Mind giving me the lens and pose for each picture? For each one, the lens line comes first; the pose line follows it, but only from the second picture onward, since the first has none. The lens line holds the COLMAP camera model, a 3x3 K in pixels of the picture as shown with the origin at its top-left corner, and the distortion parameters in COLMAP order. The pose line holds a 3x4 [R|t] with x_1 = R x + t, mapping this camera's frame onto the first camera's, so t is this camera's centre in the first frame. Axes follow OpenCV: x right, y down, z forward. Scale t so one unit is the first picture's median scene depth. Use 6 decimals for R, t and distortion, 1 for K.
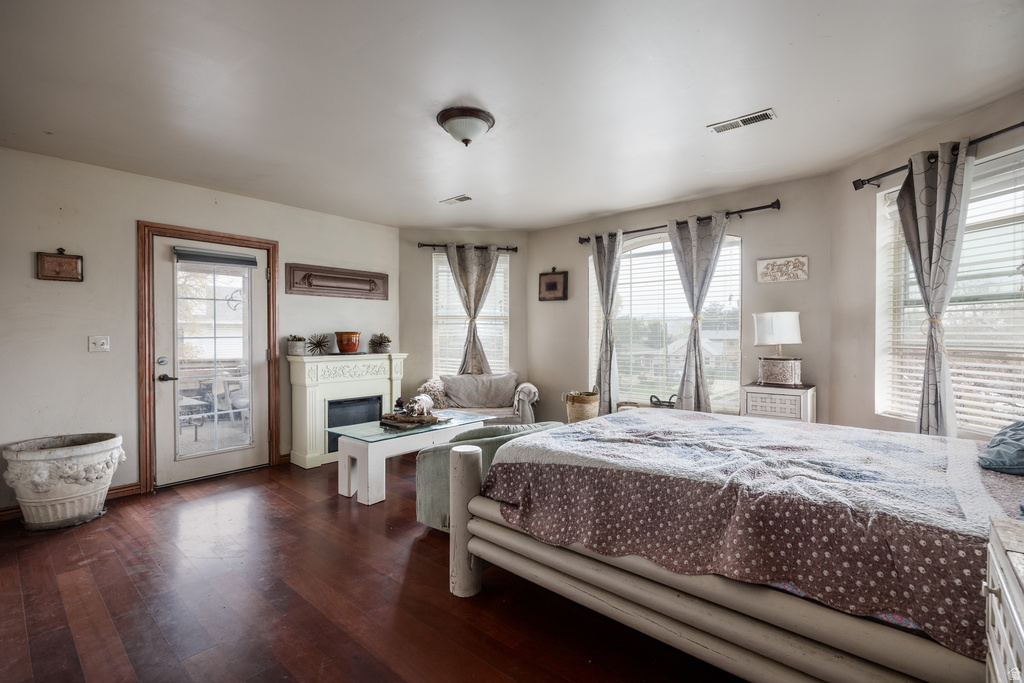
lens RADIAL K [[459.5, 0, 512.4], [0, 459.5, 339.5], [0, 0, 1]] dist [-0.002924, 0.000025]
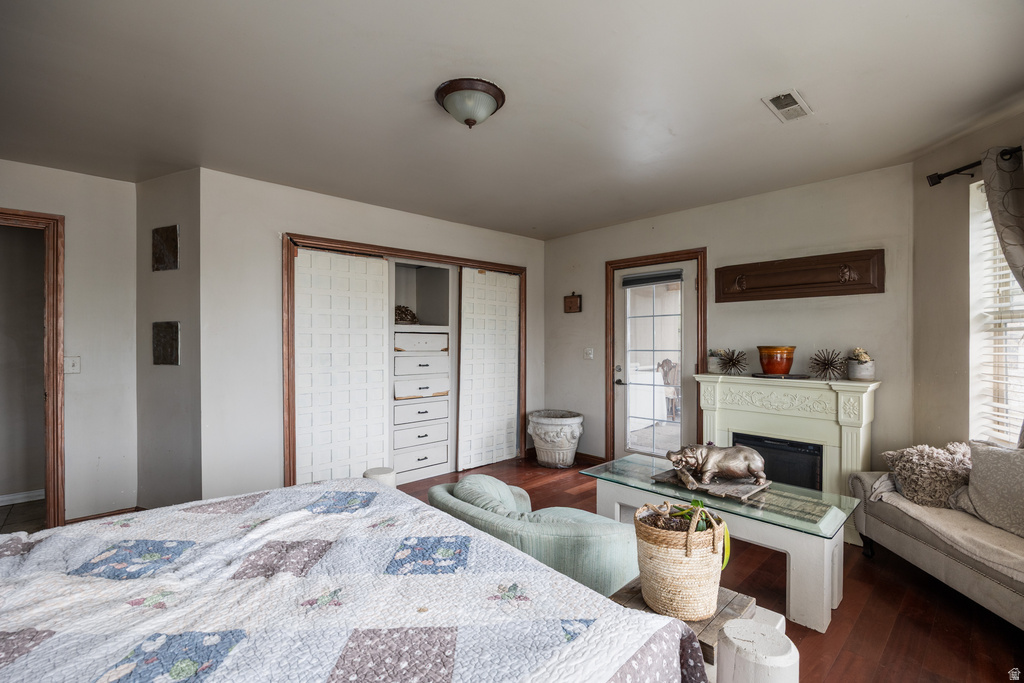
lens RADIAL K [[459.5, 0, 512.5], [0, 459.5, 342.3], [0, 0, 1]] dist [-0.002924, 0.000025]
pose [[-0.100363, 0.004409, -0.994941, 0.393973], [-0.008356, 0.999951, 0.005275, -0.022181], [0.994916, 0.008843, -0.100321, 0.633528]]
